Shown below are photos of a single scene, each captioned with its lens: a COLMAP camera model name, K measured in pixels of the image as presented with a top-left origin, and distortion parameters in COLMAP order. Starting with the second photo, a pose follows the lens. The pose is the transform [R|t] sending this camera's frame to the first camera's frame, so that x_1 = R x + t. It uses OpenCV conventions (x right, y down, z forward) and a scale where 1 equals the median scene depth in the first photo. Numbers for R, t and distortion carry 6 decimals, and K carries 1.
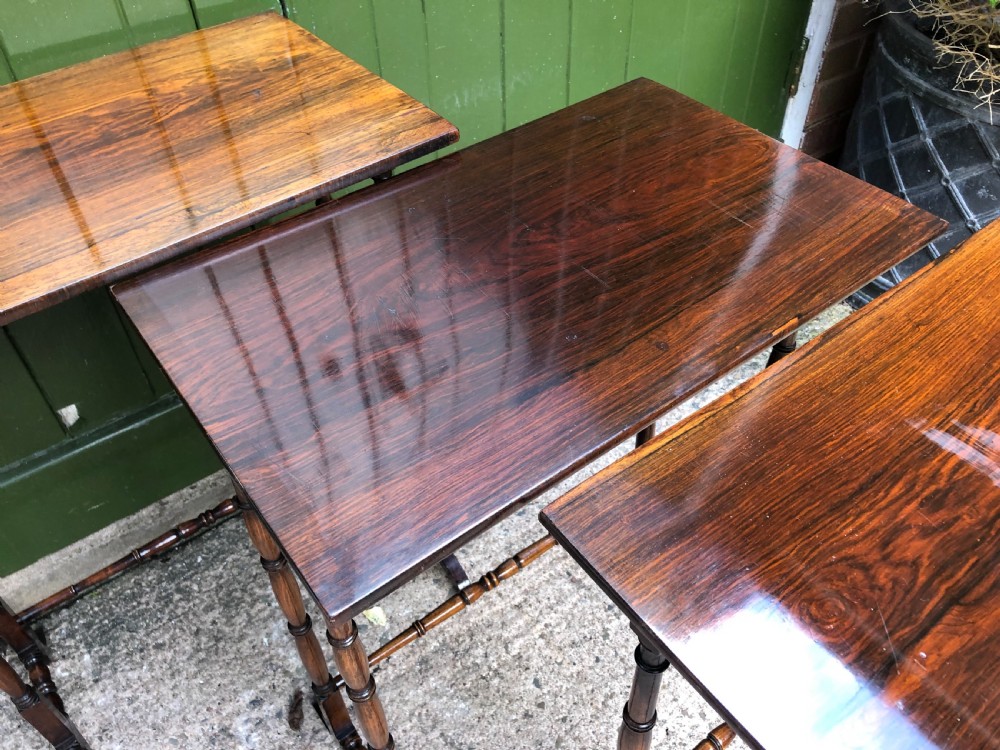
lens RADIAL K [[825.4, 0, 496.6], [0, 825.4, 363.8], [0, 0, 1]] dist [-0.005200, 0.031111]
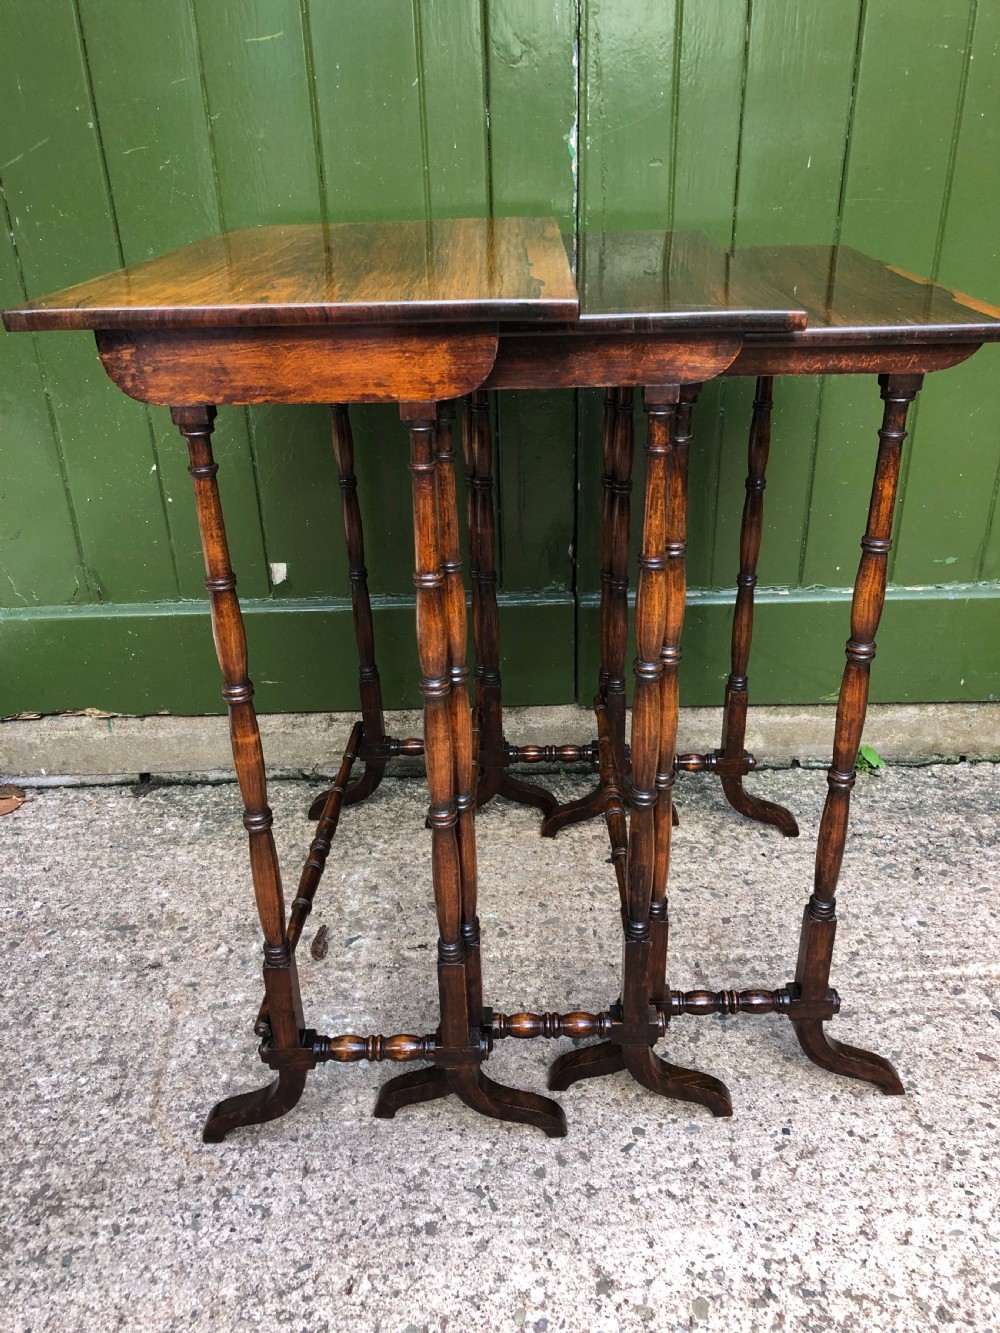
lens RADIAL K [[1100.3, 0, 499.8], [0, 1100.3, 671.0], [0, 0, 1]] dist [-0.005200, 0.031111]
pose [[0.816191, 0.262929, -0.514491, 0.405848], [-0.395128, 0.903685, -0.165007, 0.265857], [0.421553, 0.337967, 0.841470, 0.009072]]
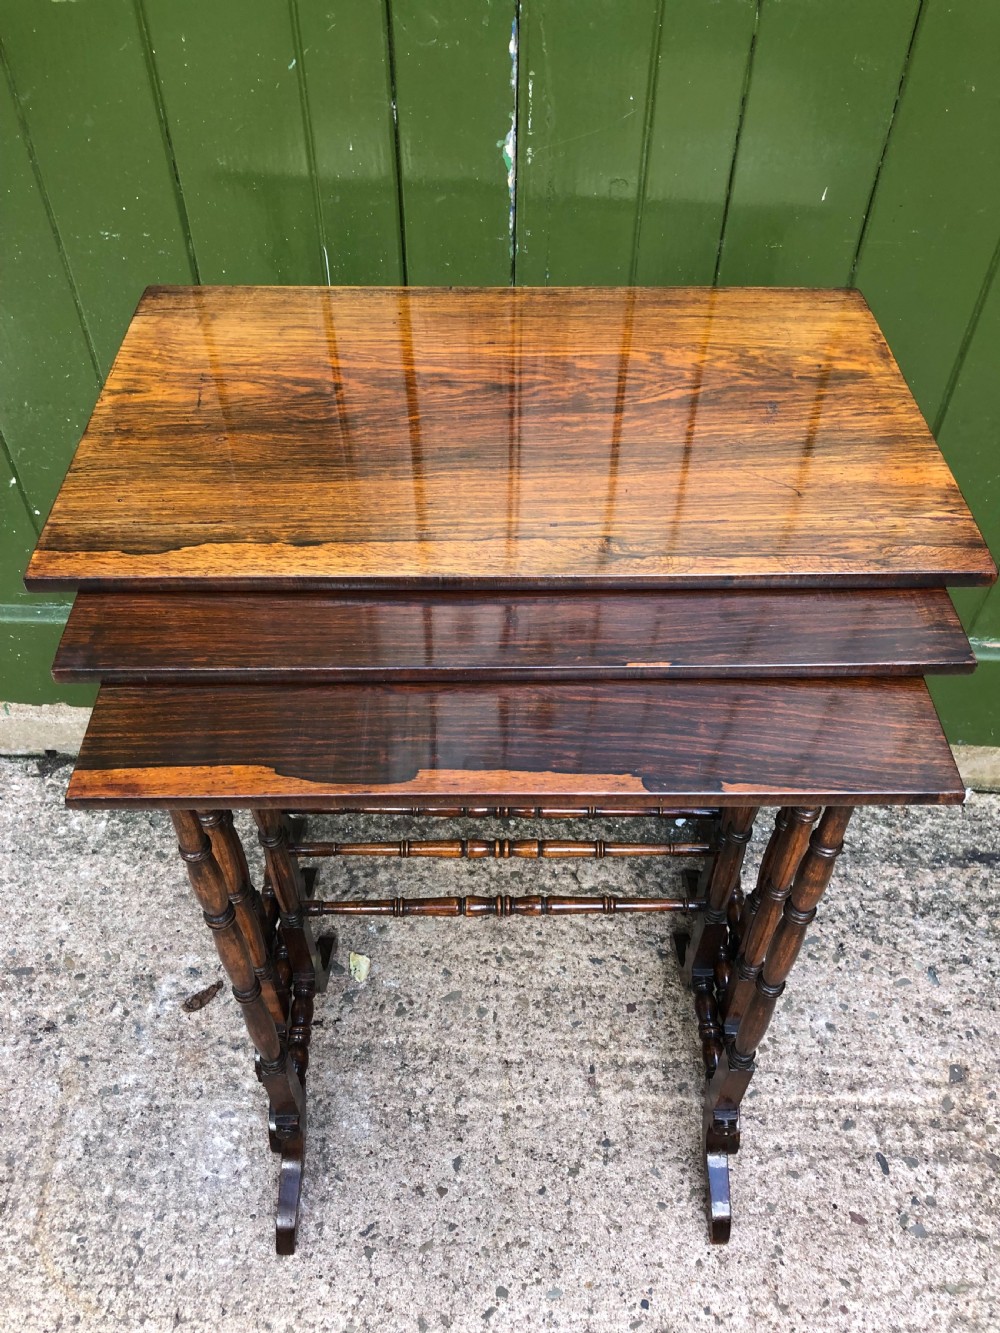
lens RADIAL K [[1100.3, 0, 496.0], [0, 1100.3, 655.2], [0, 0, 1]] dist [-0.005200, 0.031111]
pose [[0.789234, 0.460923, -0.405783, 0.262755], [-0.441235, 0.885217, 0.147318, -0.186638], [0.427109, 0.062777, 0.902018, 0.067710]]
